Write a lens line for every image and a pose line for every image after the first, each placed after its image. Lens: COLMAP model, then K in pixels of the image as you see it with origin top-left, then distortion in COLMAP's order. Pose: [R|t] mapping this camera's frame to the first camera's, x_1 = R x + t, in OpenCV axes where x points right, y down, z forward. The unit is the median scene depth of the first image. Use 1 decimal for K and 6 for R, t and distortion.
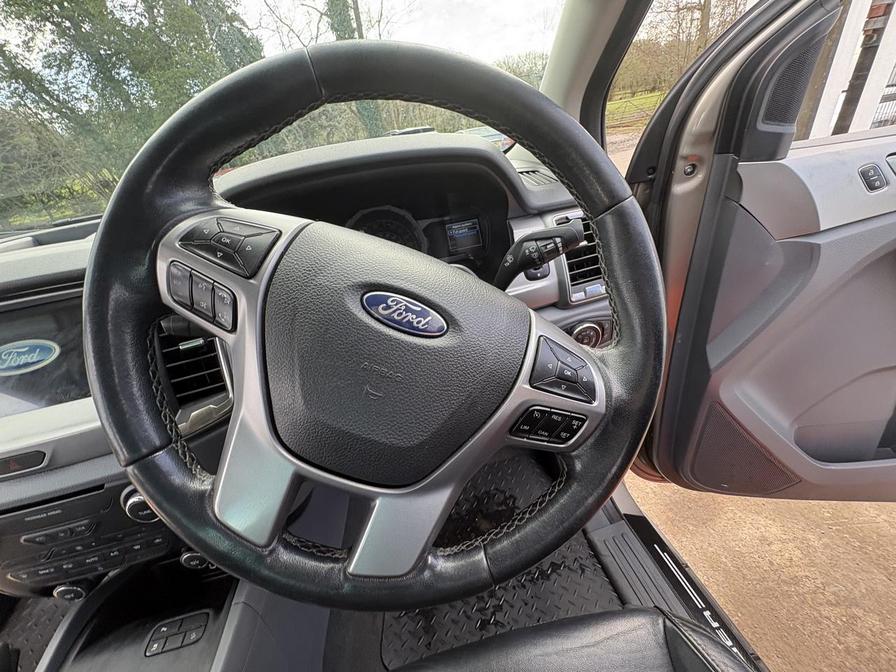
lens RADIAL K [[357.7, 0, 452.5], [0, 357.7, 335.6], [0, 0, 1]] dist [-0.001645, -0.000105]
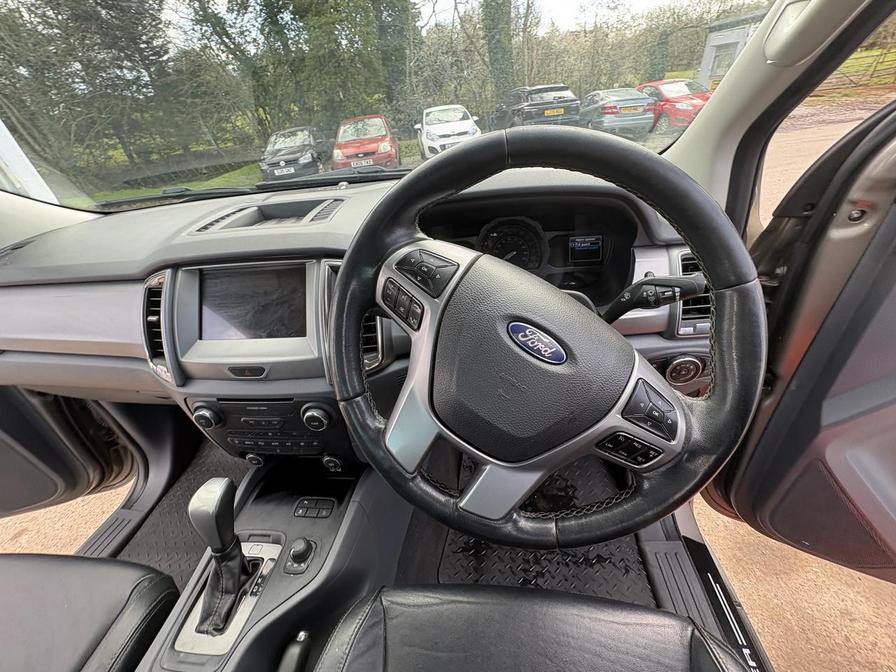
lens RADIAL K [[359.6, 0, 450.4], [0, 359.6, 337.3], [0, 0, 1]] dist [-0.003819, 0.000725]
pose [[0.953159, 0.205534, -0.221908, -0.085038], [-0.183389, 0.976126, 0.116391, -0.104014], [0.240532, -0.070244, 0.968096, -0.226621]]
